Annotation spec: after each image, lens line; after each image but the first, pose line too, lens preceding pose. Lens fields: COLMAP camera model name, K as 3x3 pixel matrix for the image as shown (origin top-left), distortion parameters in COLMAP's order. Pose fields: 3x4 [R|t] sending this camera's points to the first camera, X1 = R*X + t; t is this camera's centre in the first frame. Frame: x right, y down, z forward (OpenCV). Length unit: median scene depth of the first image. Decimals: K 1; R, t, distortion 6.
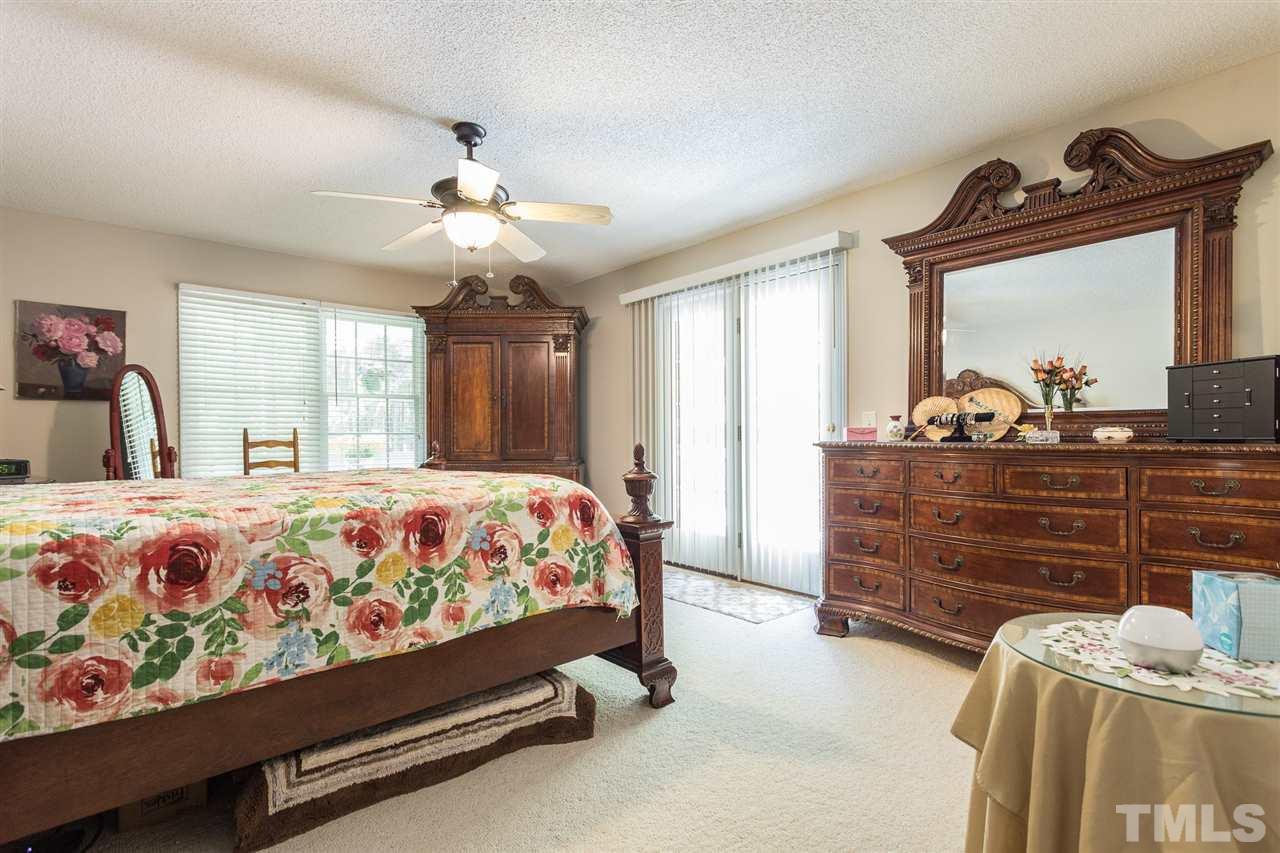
lens RADIAL K [[615.1, 0, 647.2], [0, 615.1, 428.6], [0, 0, 1]] dist [0.006018, -0.000791]
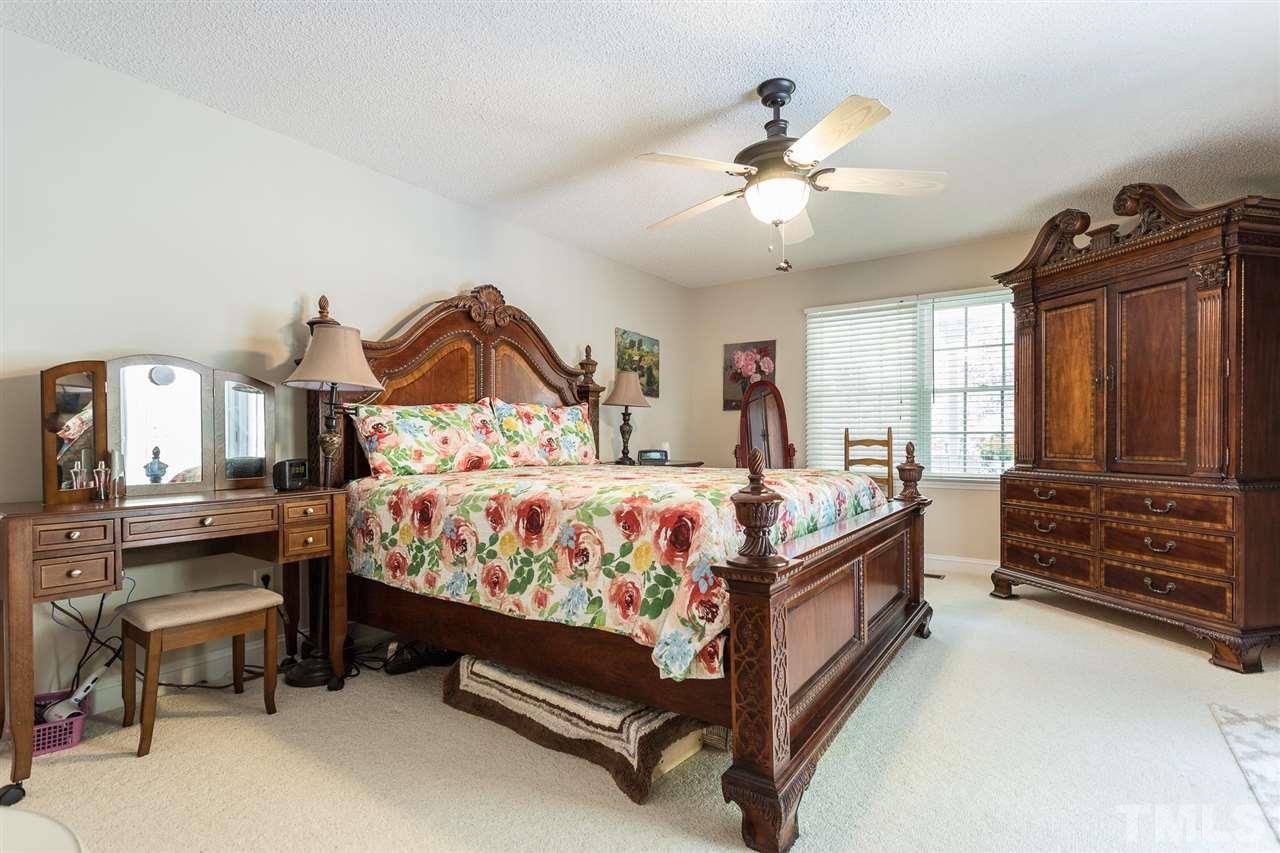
lens RADIAL K [[615.1, 0, 641.3], [0, 615.1, 437.7], [0, 0, 1]] dist [0.006018, -0.000791]
pose [[0.226737, 0.006332, -0.973935, 0.740122], [0.012114, 0.999883, 0.009321, 0.004297], [0.973881, -0.013911, 0.226634, 0.858426]]
